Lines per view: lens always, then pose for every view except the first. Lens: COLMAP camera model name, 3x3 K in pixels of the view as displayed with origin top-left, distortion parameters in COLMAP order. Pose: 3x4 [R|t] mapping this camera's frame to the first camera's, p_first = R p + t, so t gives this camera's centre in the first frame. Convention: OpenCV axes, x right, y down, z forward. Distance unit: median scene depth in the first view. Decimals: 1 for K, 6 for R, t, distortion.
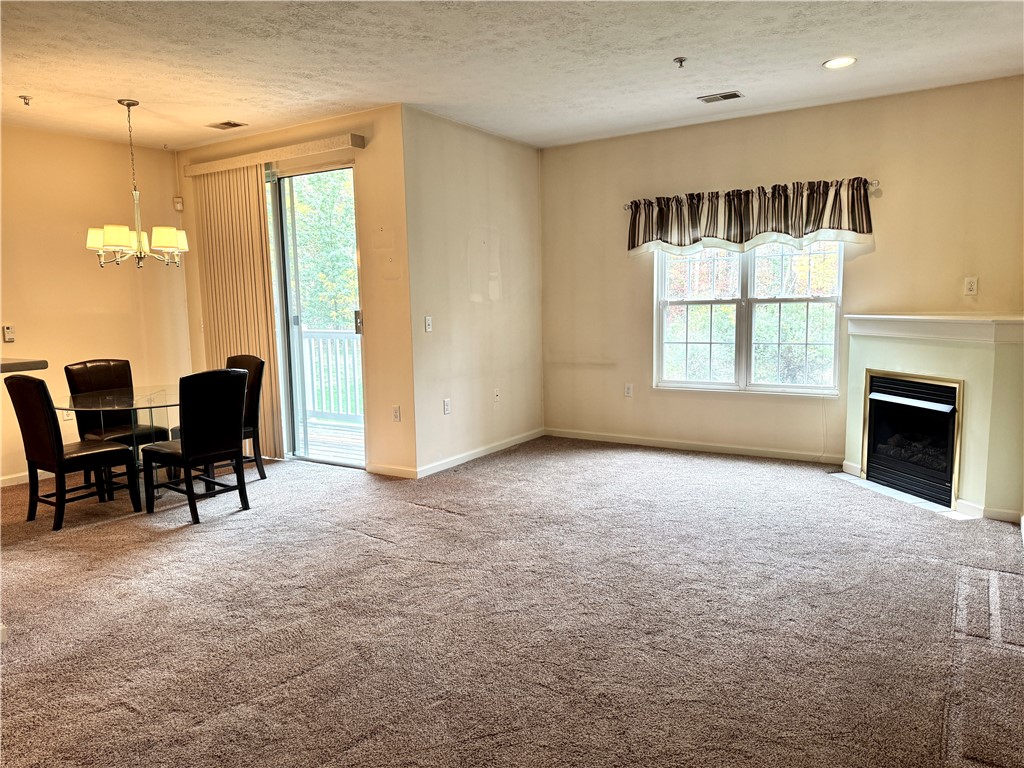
lens RADIAL K [[717.0, 0, 512.1], [0, 717.0, 392.4], [0, 0, 1]] dist [0.066782, -0.080320]
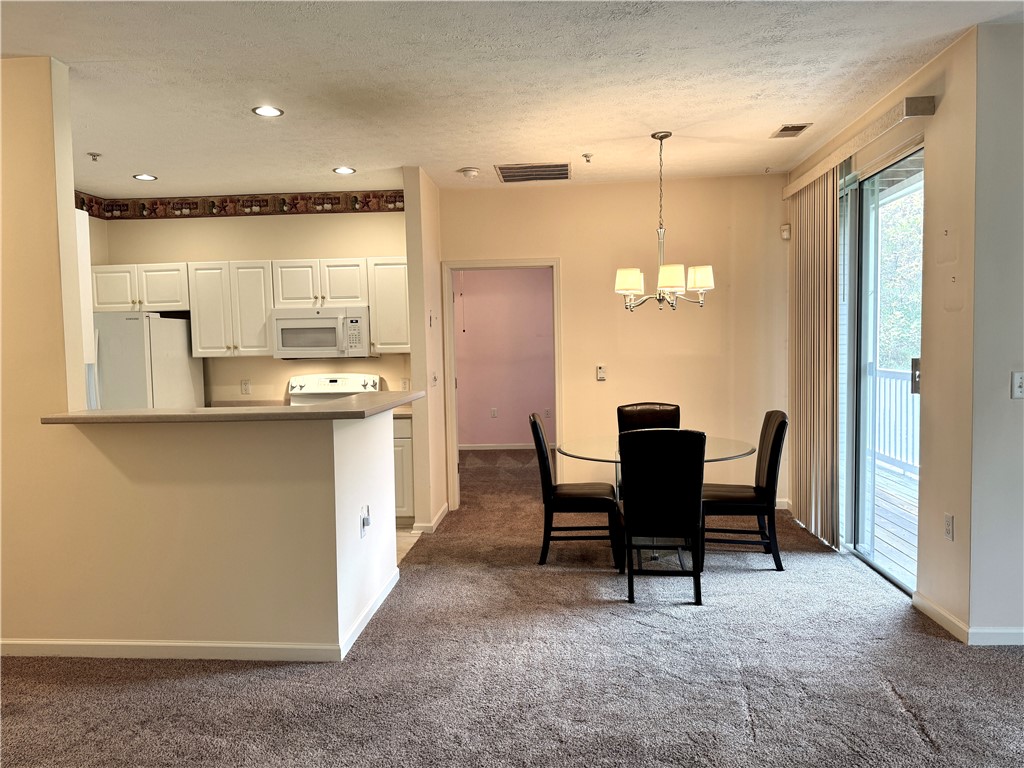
lens RADIAL K [[717.0, 0, 517.4], [0, 717.0, 390.5], [0, 0, 1]] dist [0.066782, -0.080320]
pose [[0.479753, 0.066770, -0.874859, 0.209170], [-0.101913, 0.994592, 0.020021, -0.065607], [0.871465, 0.079554, 0.483963, 0.383231]]
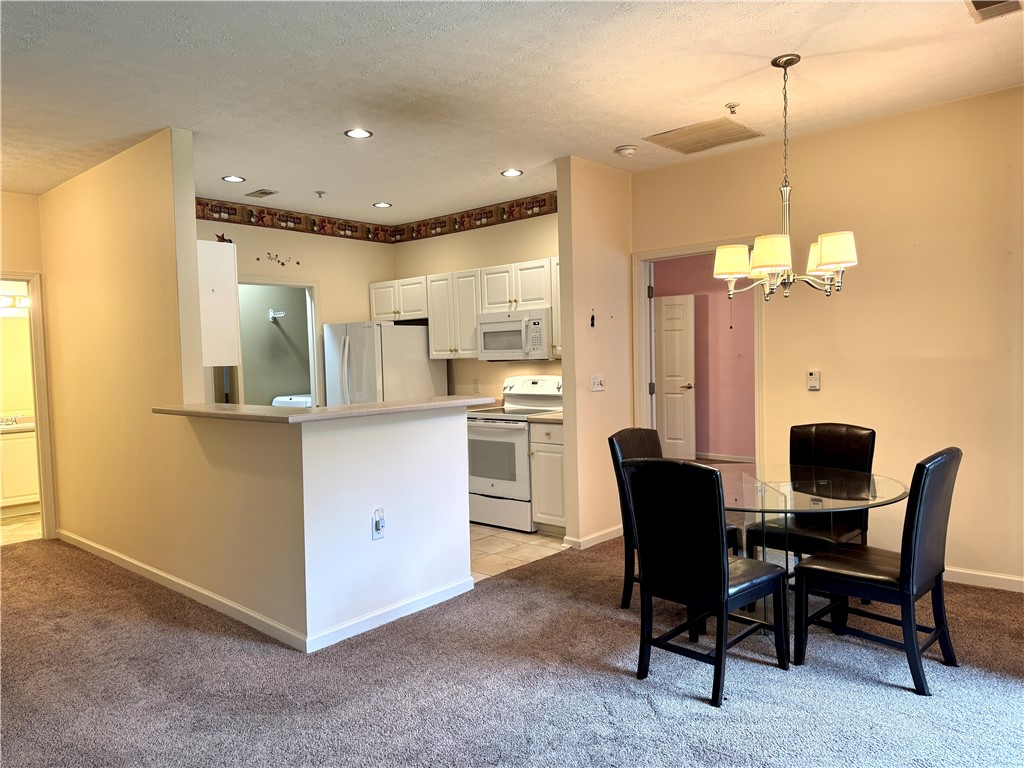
lens RADIAL K [[717.0, 0, 523.3], [0, 717.0, 393.3], [0, 0, 1]] dist [0.066782, -0.080320]
pose [[-0.156396, 0.080029, -0.984447, 0.200555], [-0.096352, 0.990722, 0.095846, -0.120202], [0.982983, 0.109844, -0.147234, 0.836715]]
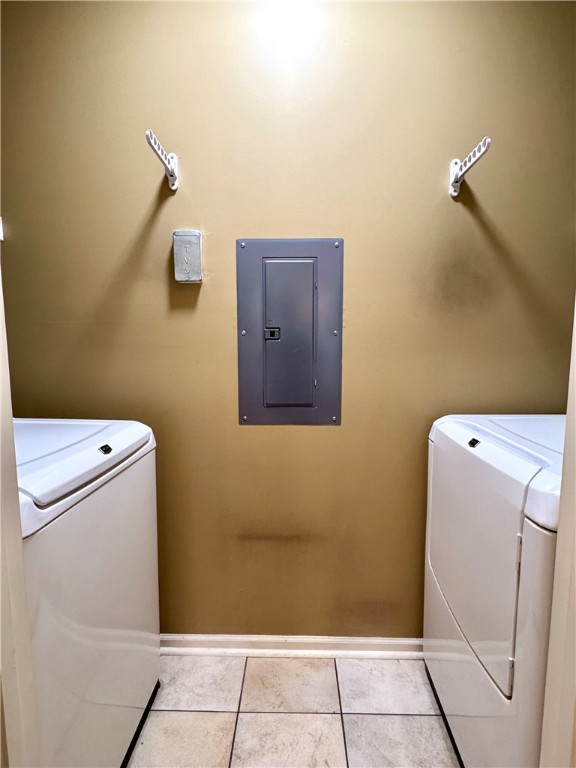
lens RADIAL K [[396.7, 0, 284.4], [0, 396.7, 381.1], [0, 0, 1]] dist [-0.005768, -0.001169]
pose [[-0.859530, 0.077056, -0.505244, -0.885744], [-0.045509, 0.973103, 0.225831, -0.009621], [0.509056, 0.217101, -0.832904, 0.319443]]
